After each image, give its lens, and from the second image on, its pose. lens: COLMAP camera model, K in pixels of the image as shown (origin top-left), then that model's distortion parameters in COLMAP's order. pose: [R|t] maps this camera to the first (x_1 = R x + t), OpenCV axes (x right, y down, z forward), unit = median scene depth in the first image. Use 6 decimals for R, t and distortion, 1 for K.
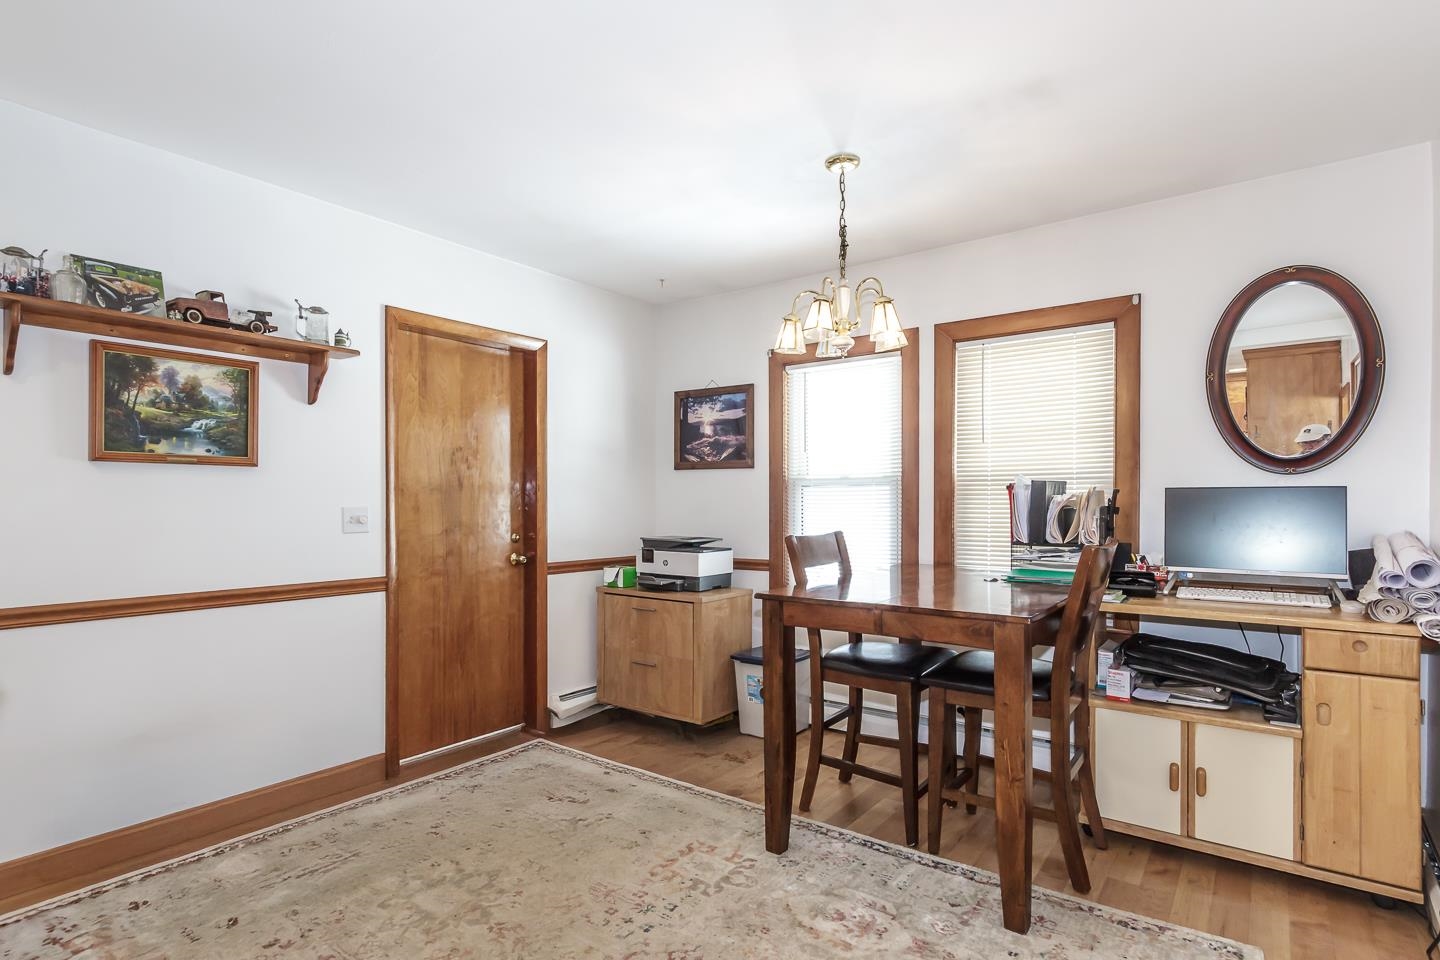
lens RADIAL K [[747.4, 0, 715.1], [0, 747.4, 485.8], [0, 0, 1]] dist [0.000386, 0.000025]
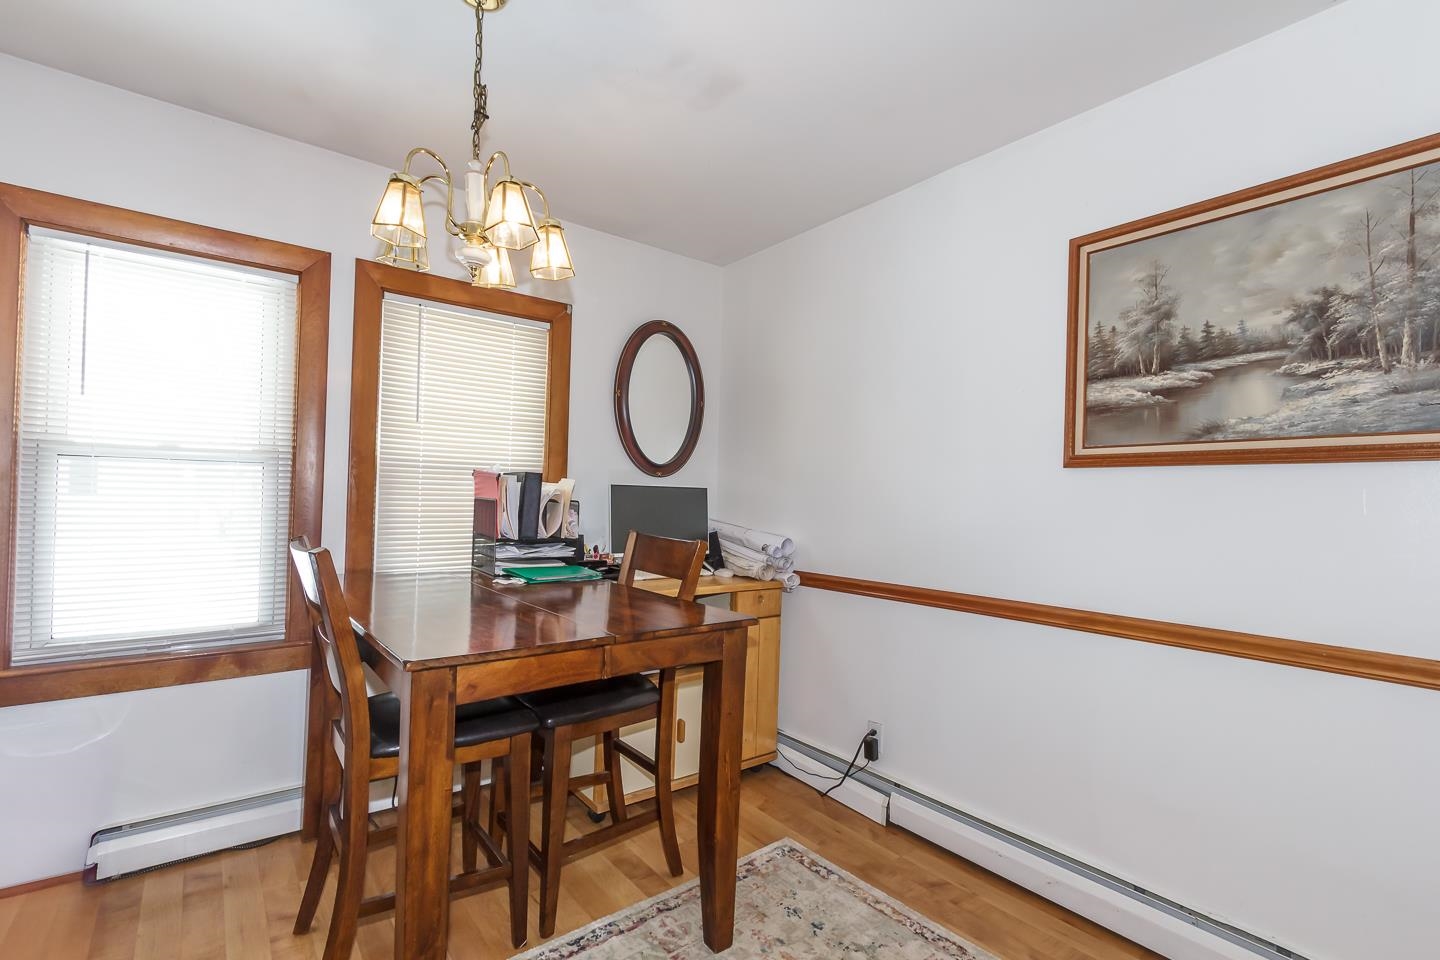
lens RADIAL K [[650.5, 0, 712.9], [0, 650.5, 484.4], [0, 0, 1]] dist [0.002580, -0.000496]
pose [[0.267163, 0.025583, 0.963312, -0.275223], [-0.044587, 0.998905, -0.014163, 0.008643], [-0.962619, -0.039168, 0.268011, 0.528337]]
